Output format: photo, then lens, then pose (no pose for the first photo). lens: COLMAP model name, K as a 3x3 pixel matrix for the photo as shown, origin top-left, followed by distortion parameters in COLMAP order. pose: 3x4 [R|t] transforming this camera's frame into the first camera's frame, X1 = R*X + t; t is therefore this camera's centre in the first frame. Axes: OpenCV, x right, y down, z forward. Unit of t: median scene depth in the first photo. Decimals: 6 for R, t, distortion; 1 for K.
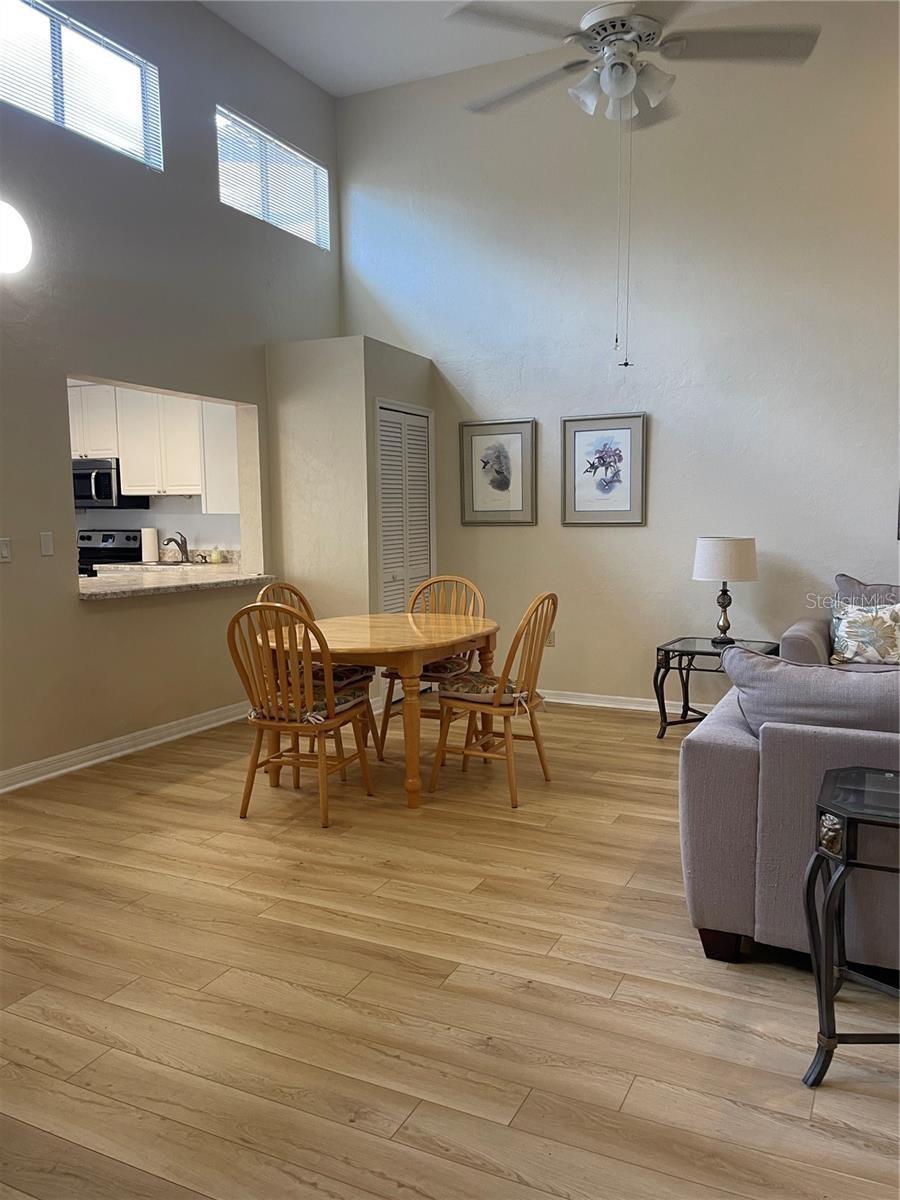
lens RADIAL K [[909.4, 0, 475.7], [0, 909.4, 600.1], [0, 0, 1]] dist [0.080310, -0.104559]
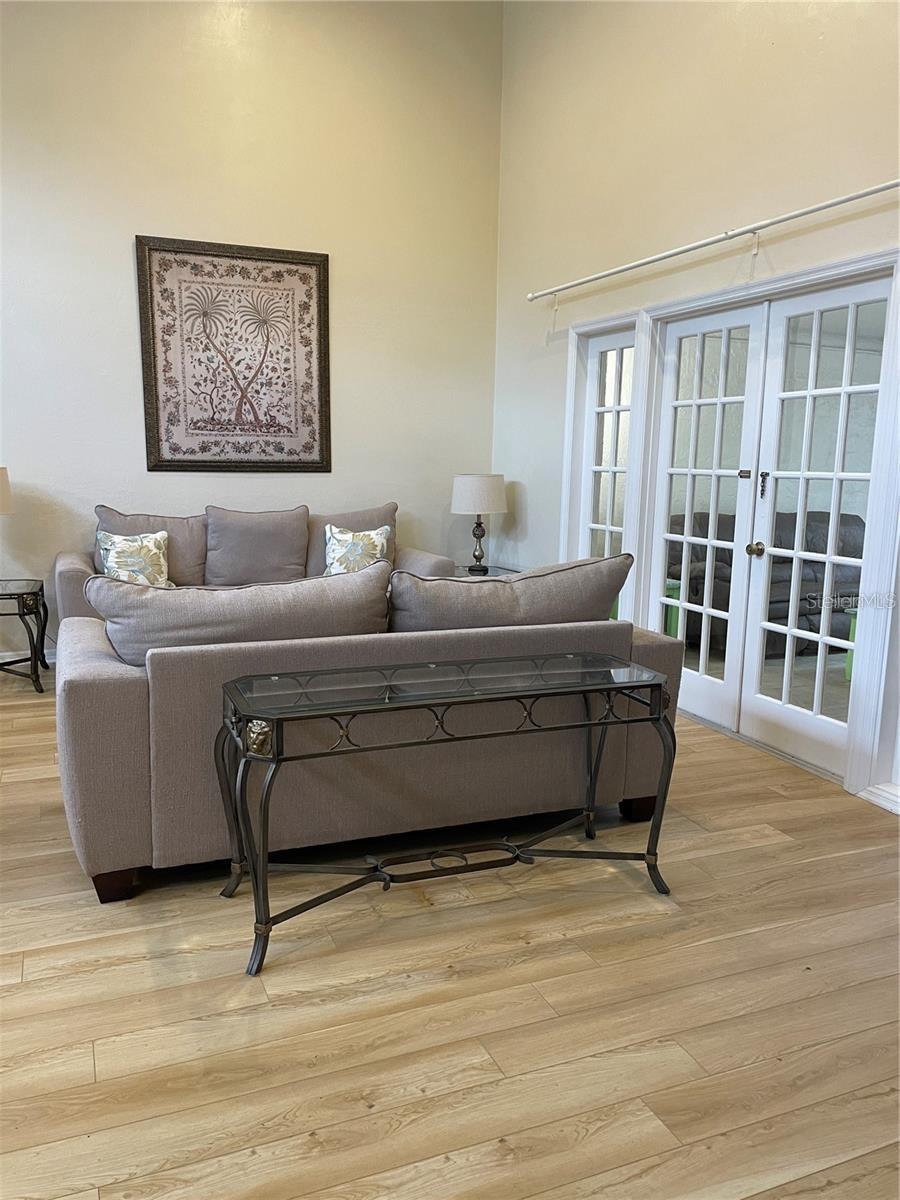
lens RADIAL K [[909.4, 0, 450.1], [0, 909.4, 603.2], [0, 0, 1]] dist [0.080310, -0.104559]
pose [[0.673059, -0.102634, 0.732433, -0.192316], [0.051138, 0.994412, 0.092353, 0.010815], [-0.737819, -0.024703, 0.674546, 0.109005]]
